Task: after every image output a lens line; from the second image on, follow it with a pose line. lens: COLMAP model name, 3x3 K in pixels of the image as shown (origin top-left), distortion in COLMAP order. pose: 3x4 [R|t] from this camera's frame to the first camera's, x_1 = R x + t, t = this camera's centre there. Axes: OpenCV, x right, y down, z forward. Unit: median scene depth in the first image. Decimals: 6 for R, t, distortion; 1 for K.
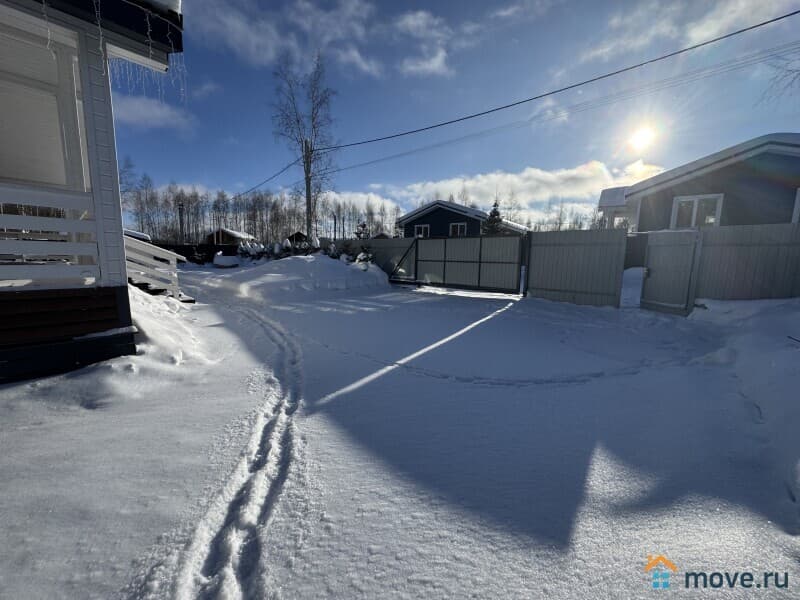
lens RADIAL K [[317.3, 0, 393.4], [0, 317.3, 295.3], [0, 0, 1]] dist [-0.003768, 0.001235]
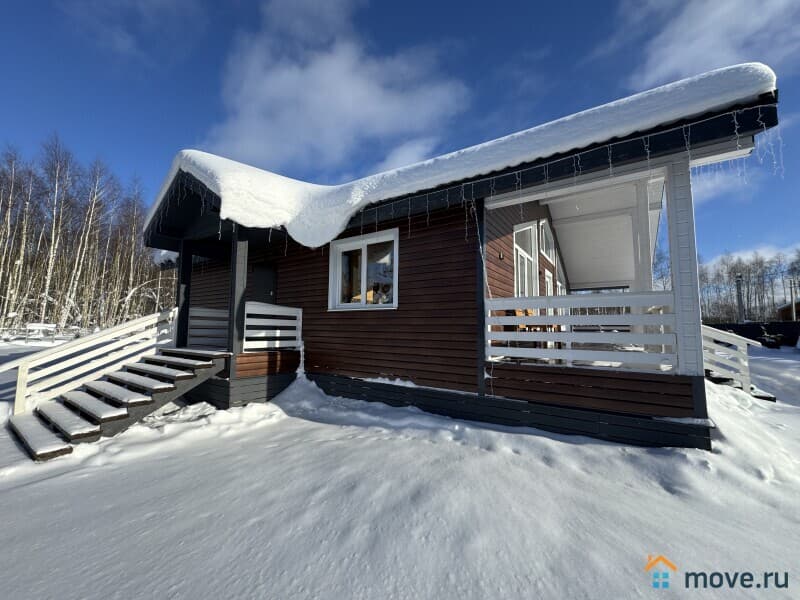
lens RADIAL K [[317.3, 0, 404.1], [0, 317.3, 300.4], [0, 0, 1]] dist [-0.003768, 0.001235]
pose [[0.177005, -0.102035, -0.978907, -0.014414], [-0.124568, 0.984291, -0.125120, -0.021096], [0.976295, 0.144087, 0.161514, -0.094420]]
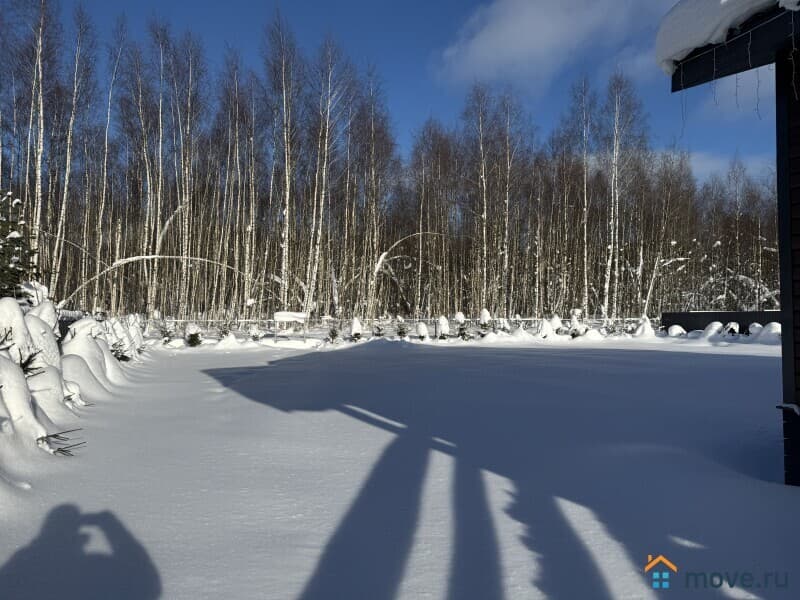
lens RADIAL K [[558.5, 0, 399.8], [0, 558.5, 304.9], [0, 0, 1]] dist [0.058517, -0.064366]
pose [[-0.421261, -0.034254, -0.906292, -1.757959], [-0.110096, 0.993828, 0.013613, 0.207916], [0.900232, 0.105514, -0.422432, -1.883402]]
